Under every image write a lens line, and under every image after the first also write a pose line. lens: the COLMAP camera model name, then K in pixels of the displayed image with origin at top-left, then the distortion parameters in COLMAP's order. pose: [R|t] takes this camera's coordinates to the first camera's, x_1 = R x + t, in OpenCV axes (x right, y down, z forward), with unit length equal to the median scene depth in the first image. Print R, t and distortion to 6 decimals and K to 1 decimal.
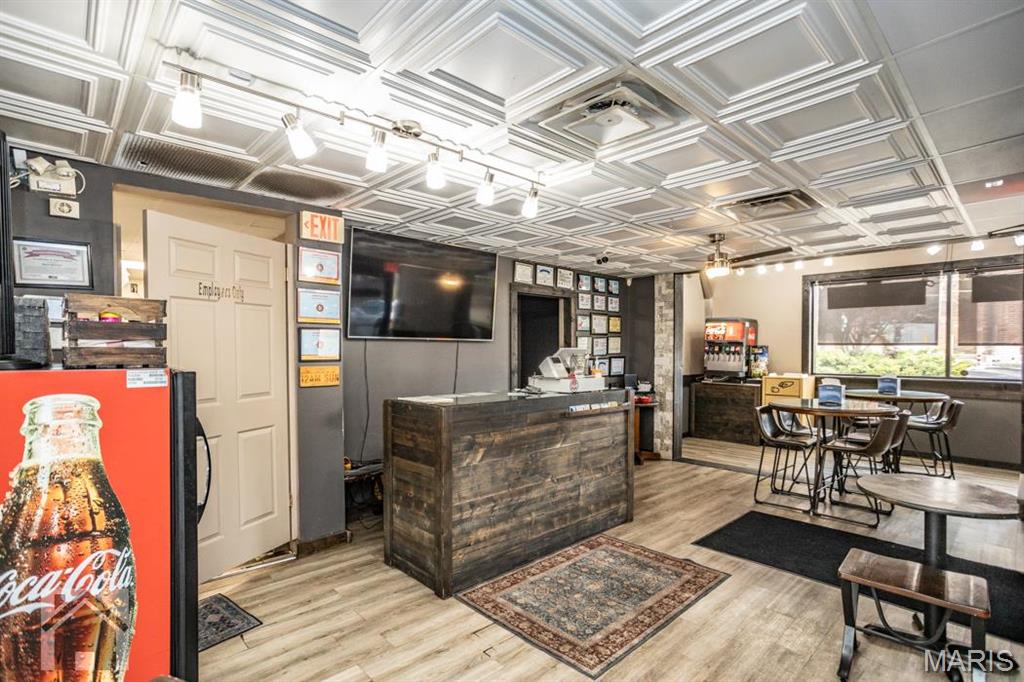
lens RADIAL K [[489.3, 0, 511.7], [0, 489.3, 359.0], [0, 0, 1]] dist [0.000649, 0.000015]
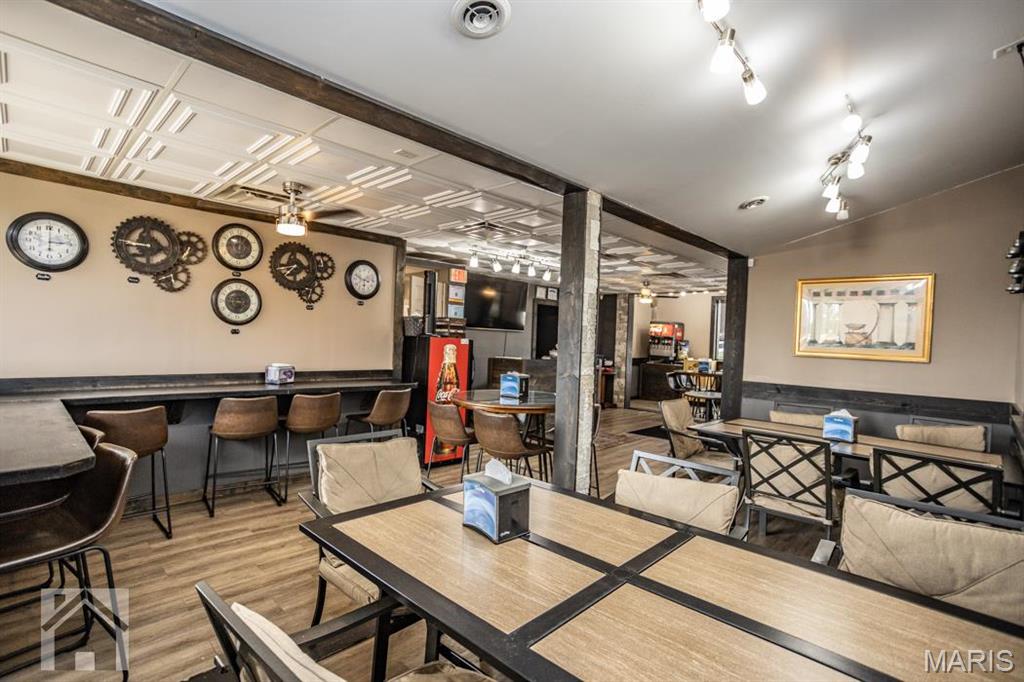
lens RADIAL K [[489.3, 0, 511.7], [0, 489.3, 342.0], [0, 0, 1]] dist [0.000649, 0.000015]
pose [[0.997654, 0.035236, 0.058686, -0.147584], [-0.034632, 0.999336, -0.011285, 0.017506], [-0.059045, 0.009226, 0.998213, -0.605024]]
